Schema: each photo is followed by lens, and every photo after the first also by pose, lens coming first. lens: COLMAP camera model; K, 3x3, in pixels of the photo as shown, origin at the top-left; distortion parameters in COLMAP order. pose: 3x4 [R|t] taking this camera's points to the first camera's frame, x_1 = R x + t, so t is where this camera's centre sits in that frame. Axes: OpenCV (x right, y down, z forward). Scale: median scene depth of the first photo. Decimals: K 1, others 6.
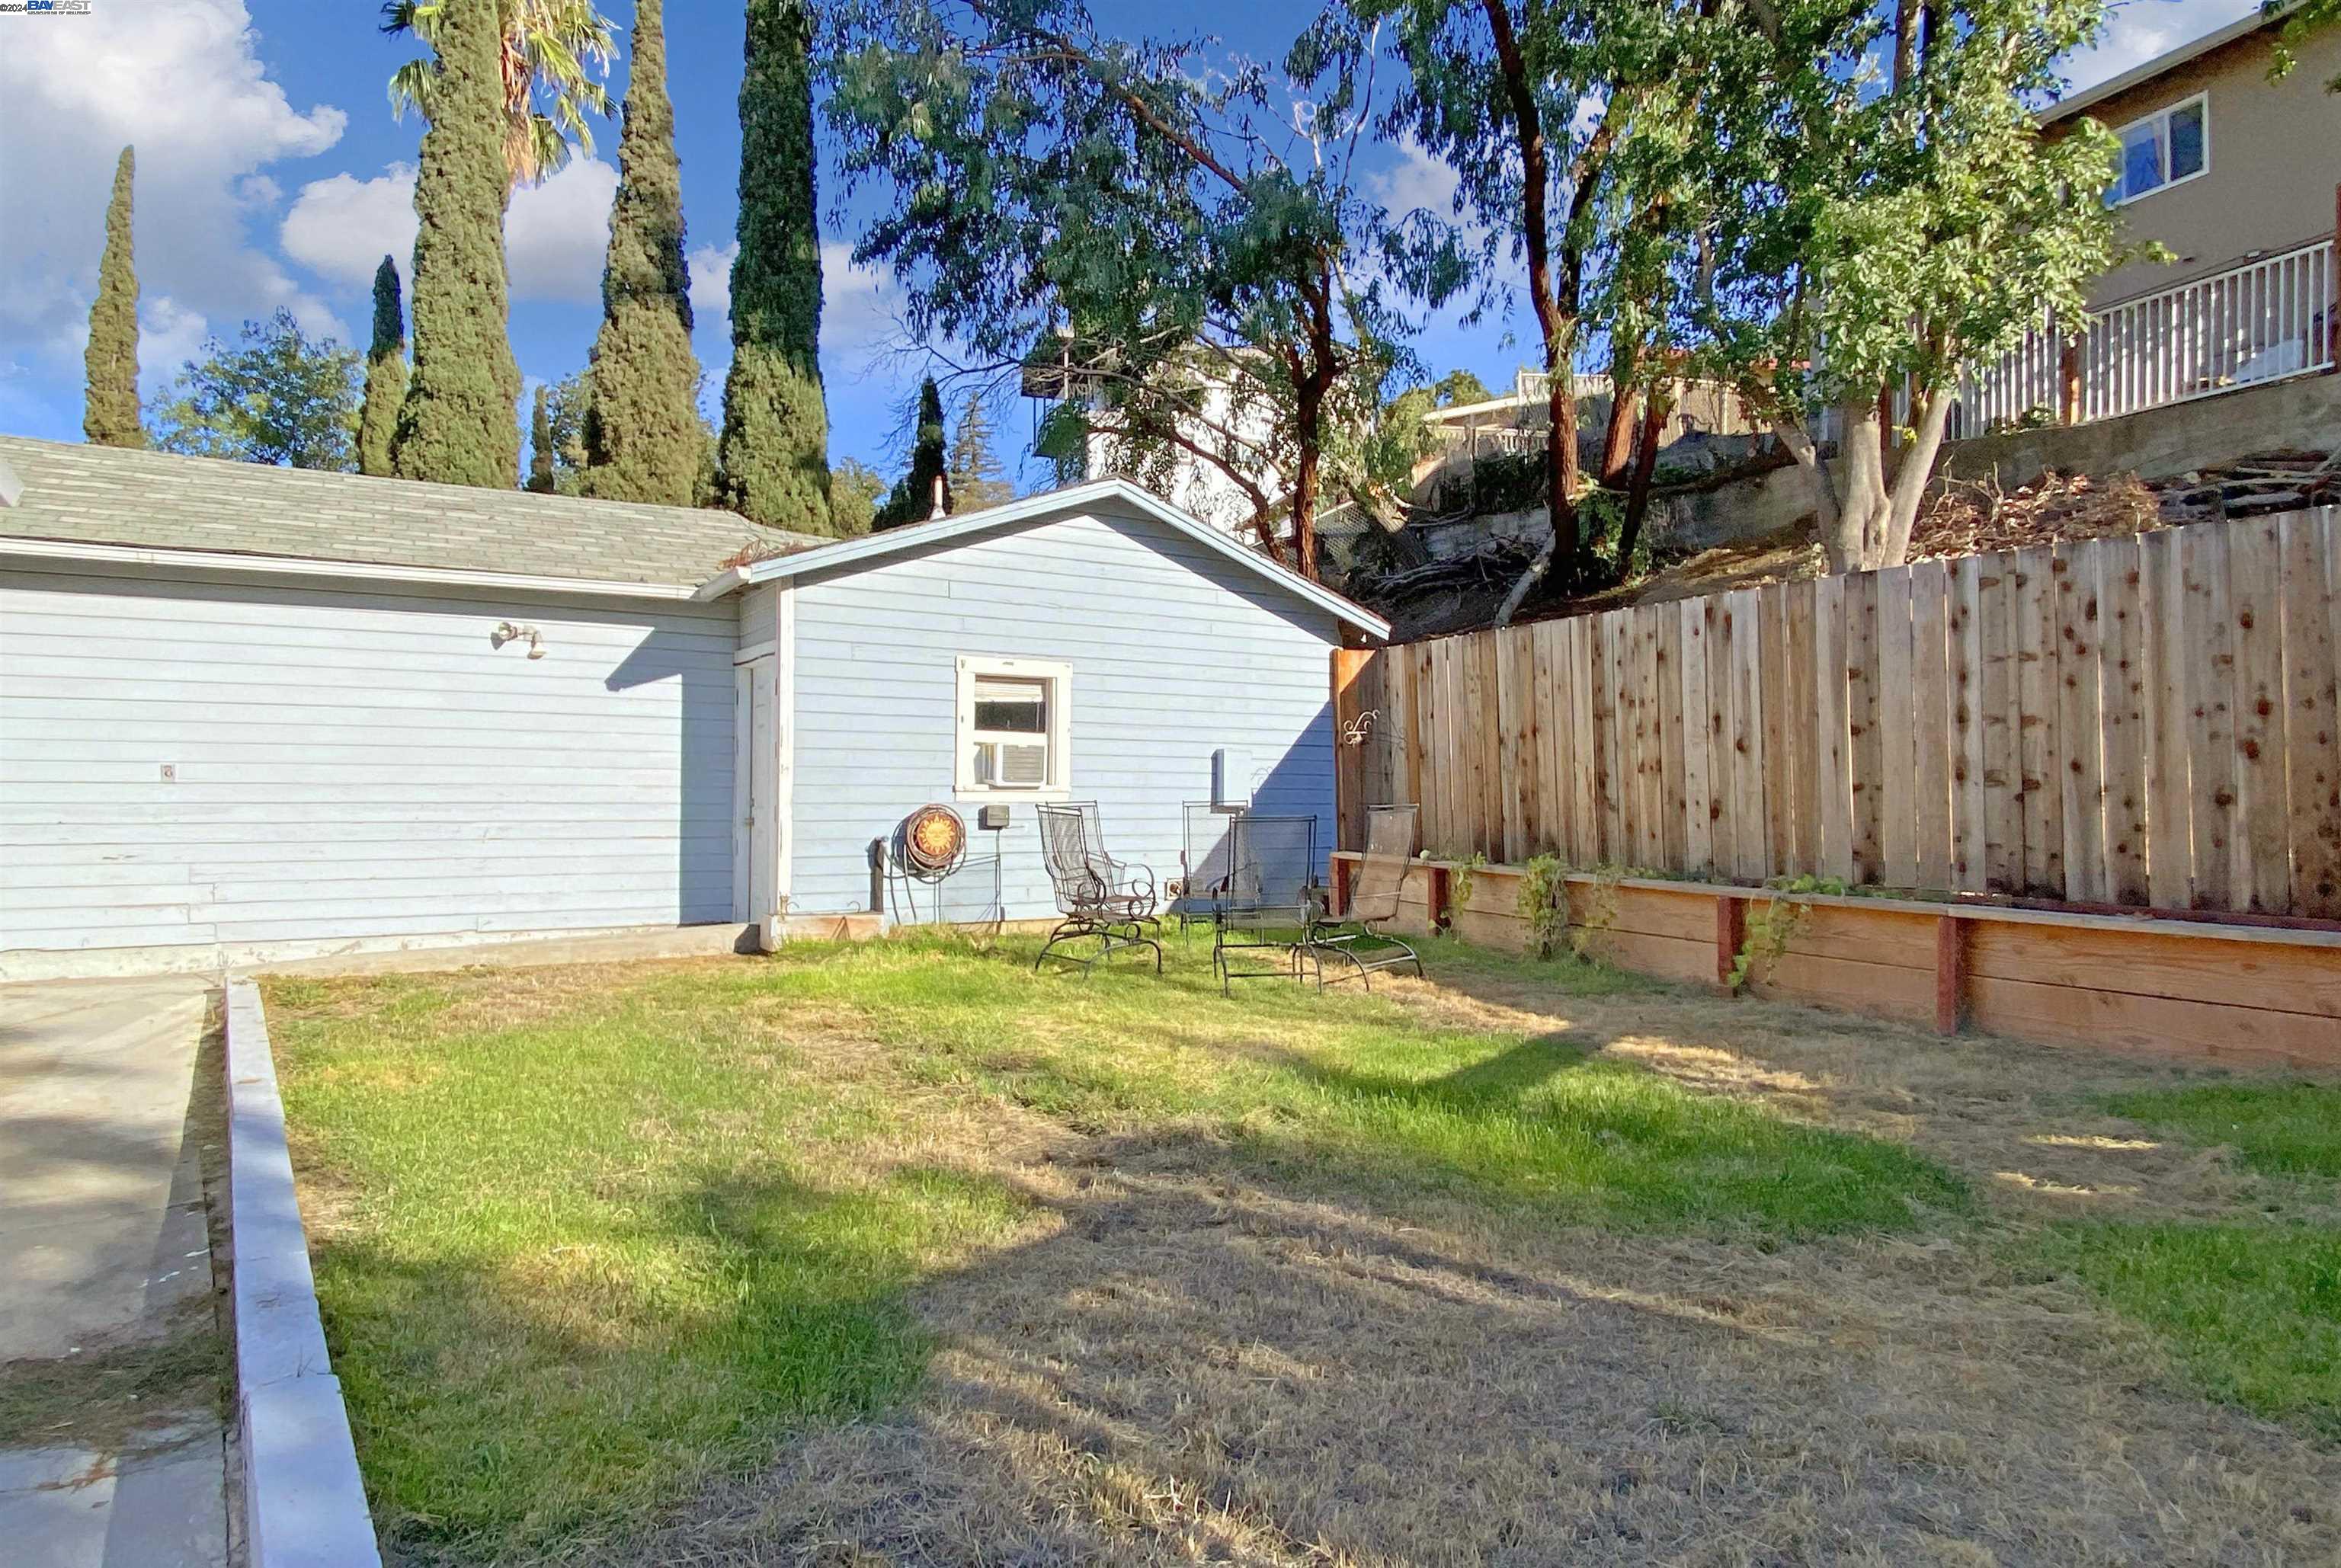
lens RADIAL K [[1361.9, 0, 1170.5], [0, 1361.9, 784.0], [0, 0, 1]] dist [0.043117, -0.000787]
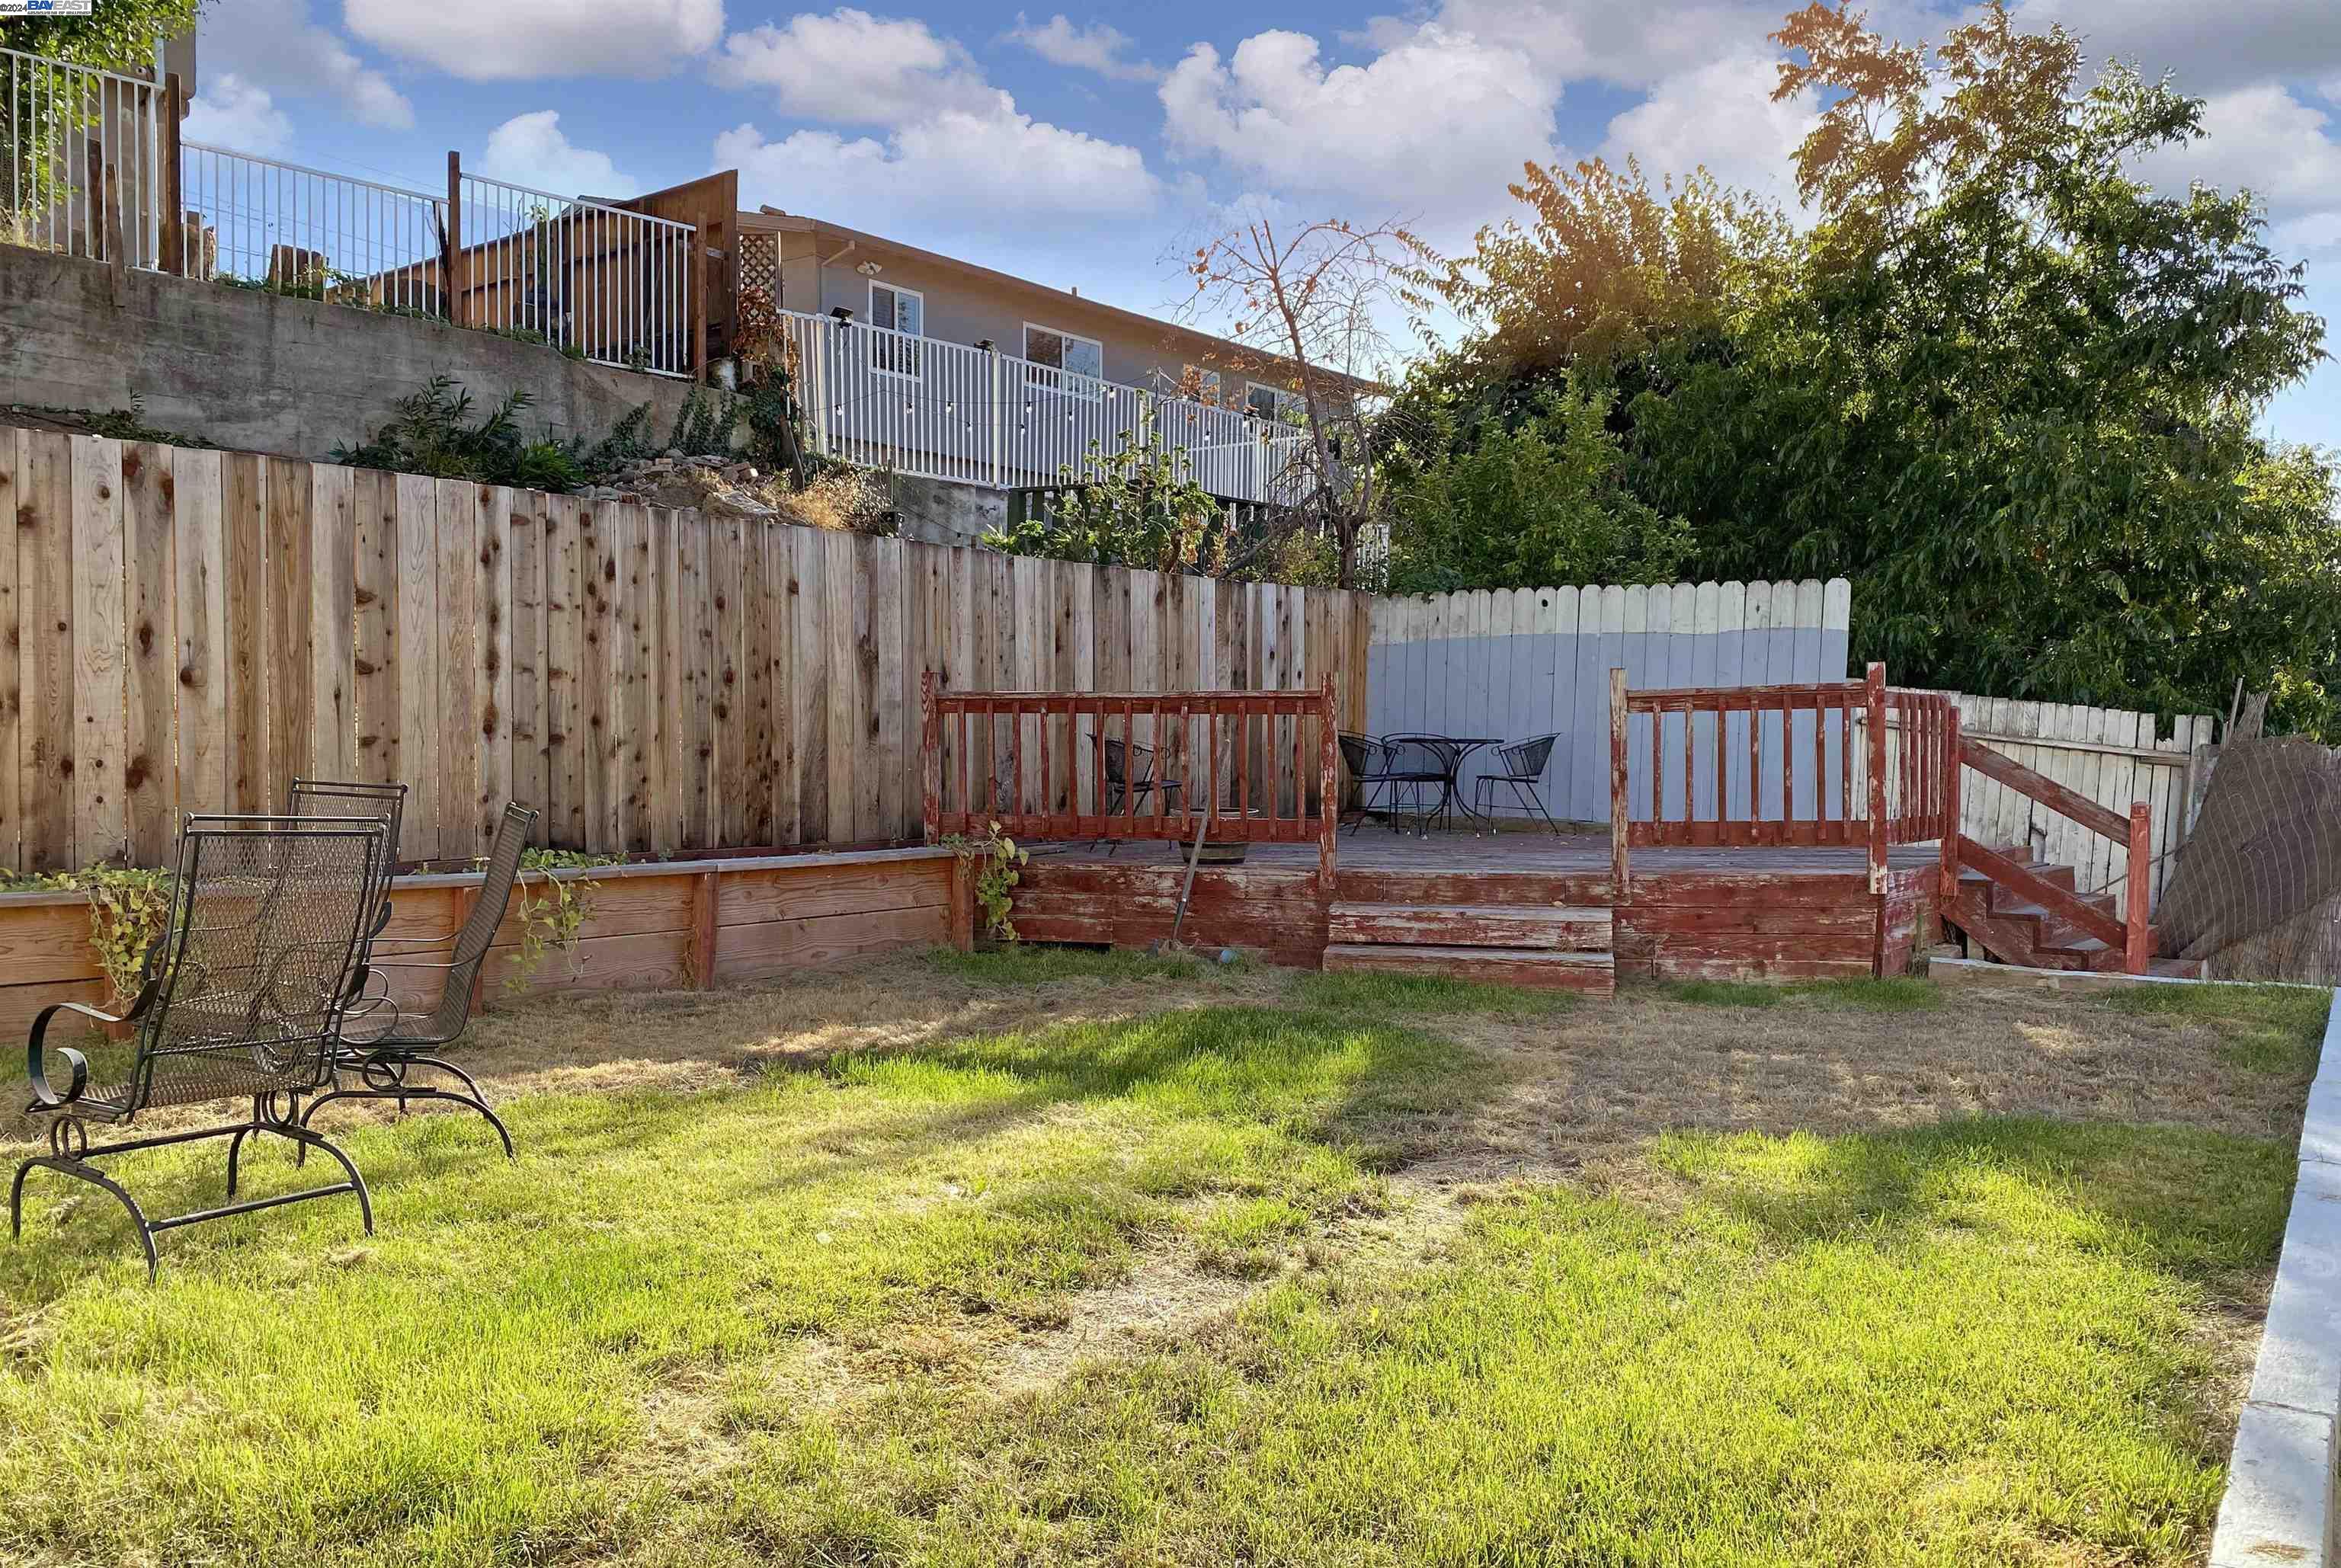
lens RADIAL K [[1653.3, 0, 1170.5], [0, 1653.3, 784.0], [0, 0, 1]] dist [0.009245, 0.004129]
pose [[-0.335357, -0.042834, 0.941117, -0.455094], [-0.026173, 0.999004, 0.036143, -0.015602], [-0.941727, -0.012511, -0.336144, 0.721718]]
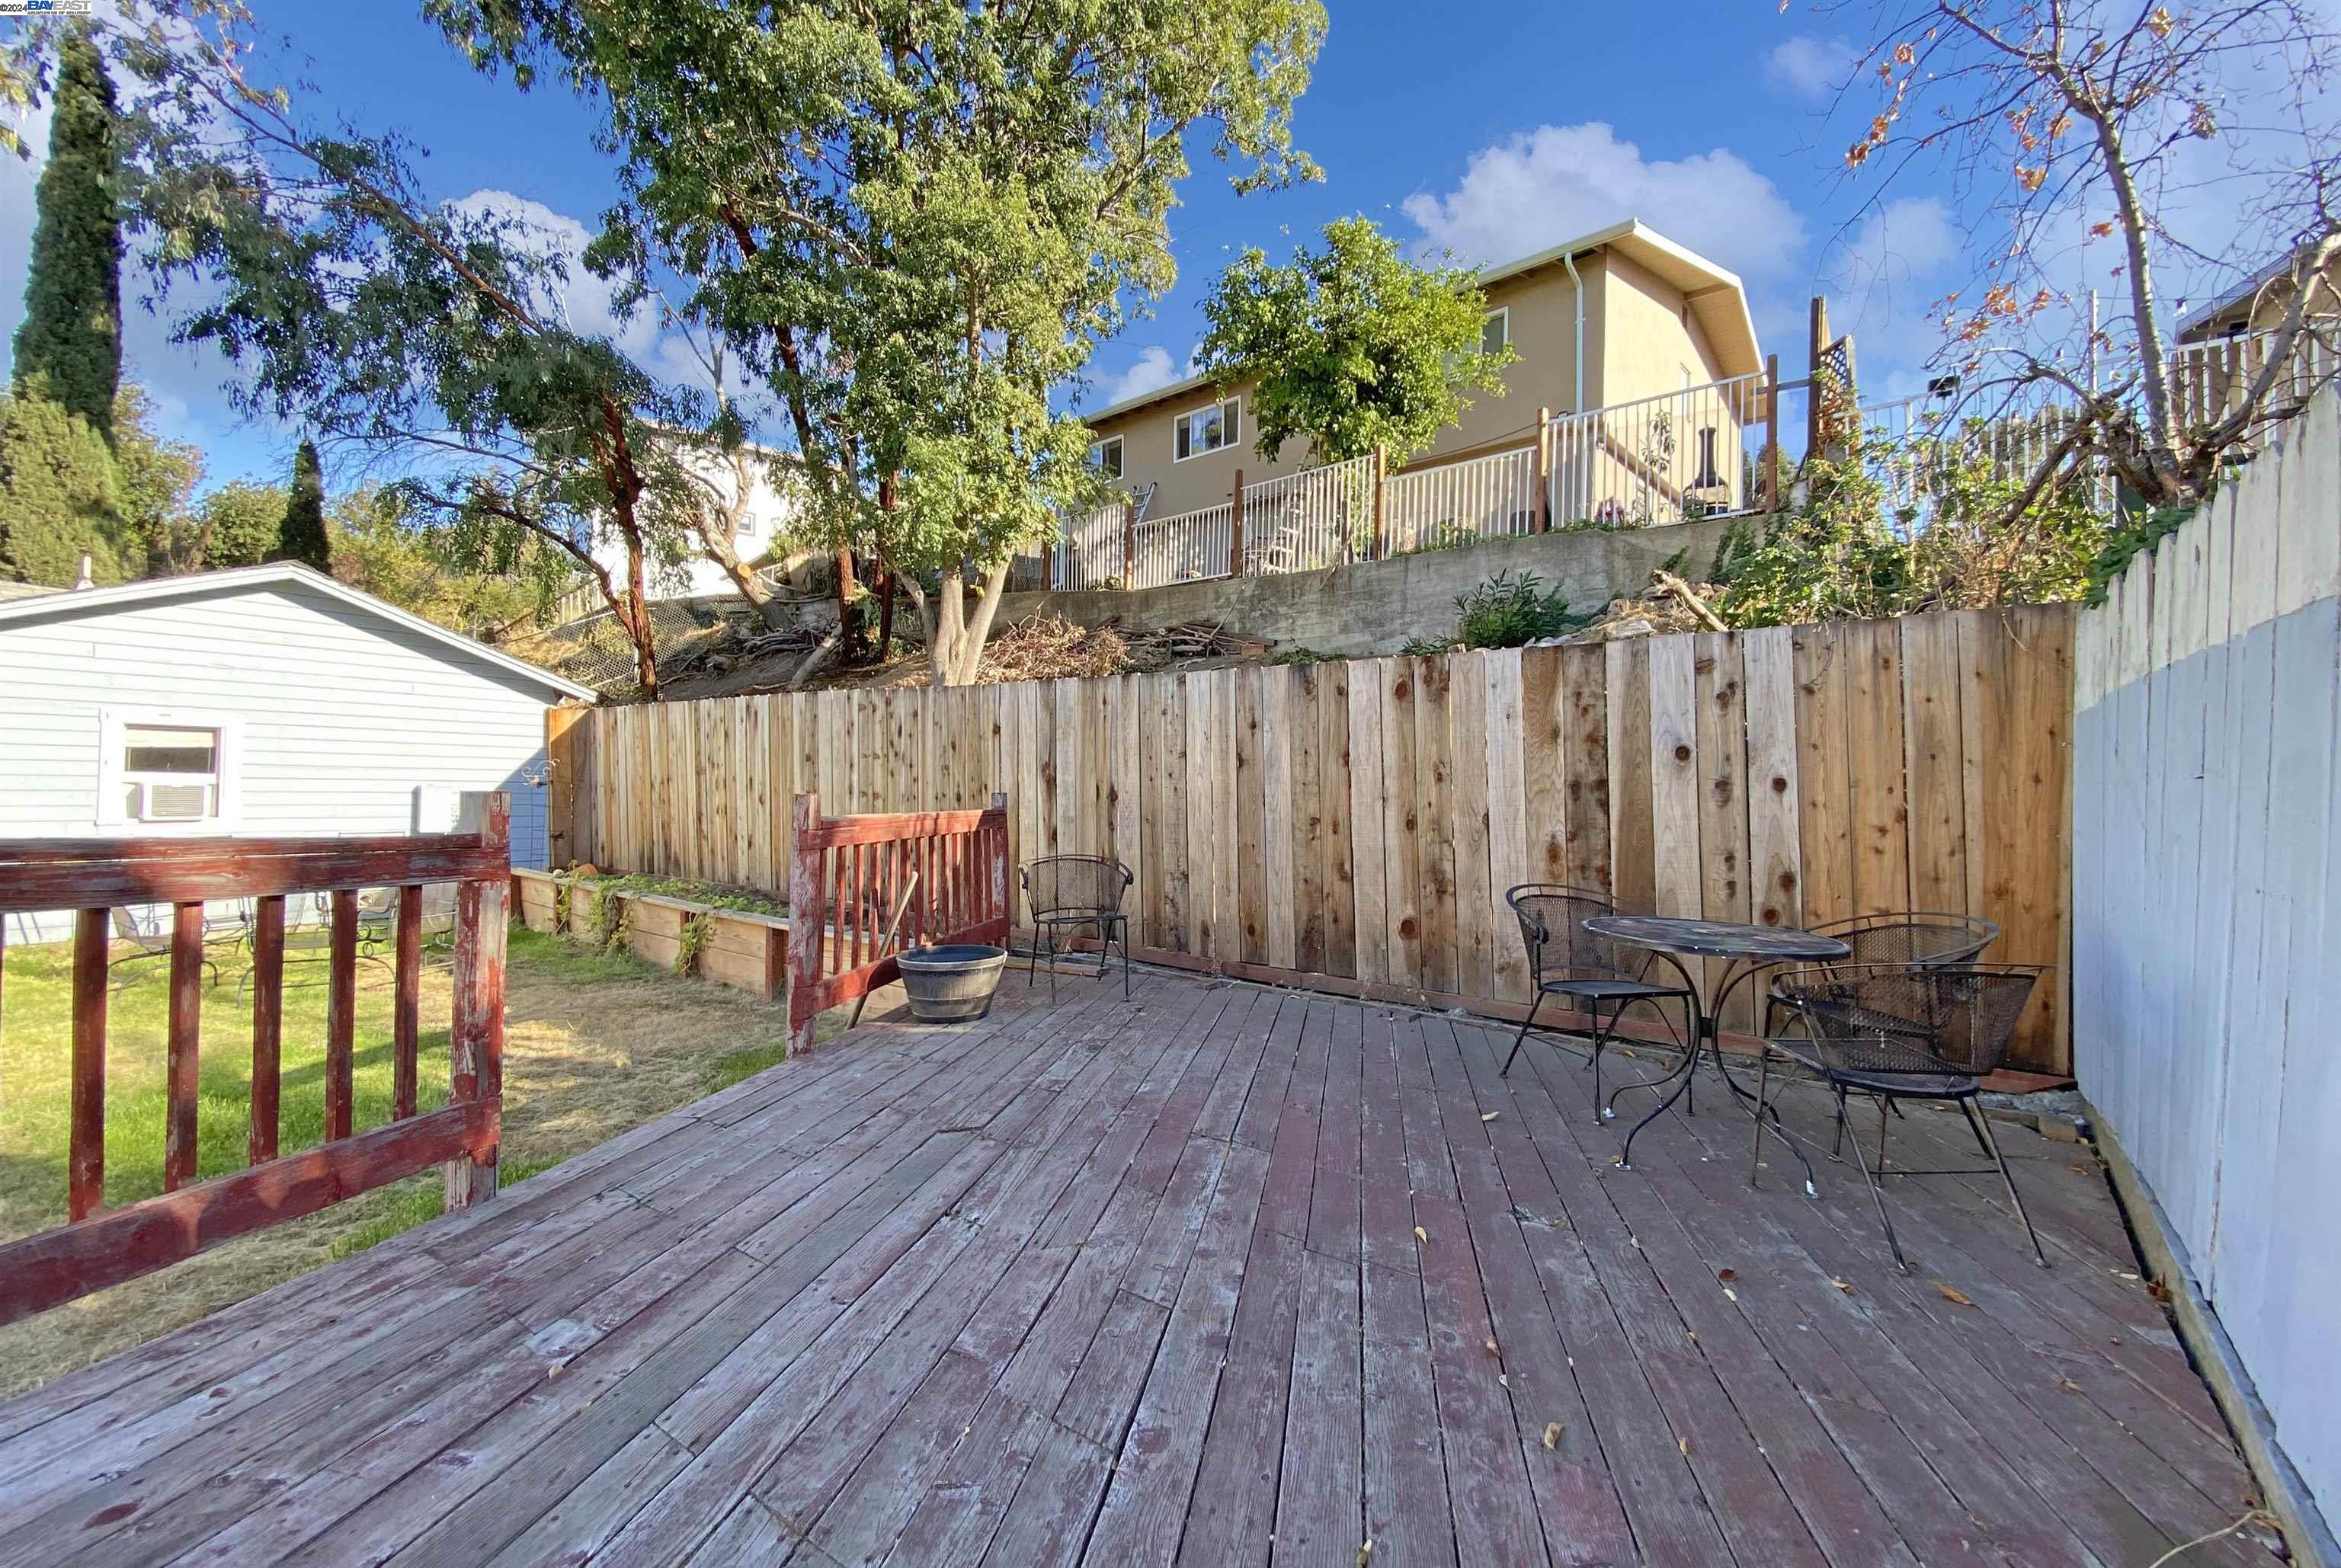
lens RADIAL K [[976.1, 0, 1200.8], [0, 976.1, 778.0], [0, 0, 1]] dist [0.020328, -0.020791]
pose [[0.912211, 0.018052, 0.409324, 0.366314], [-0.021496, 0.999762, 0.003814, -0.057996], [-0.409157, -0.012278, 0.912381, -0.140874]]
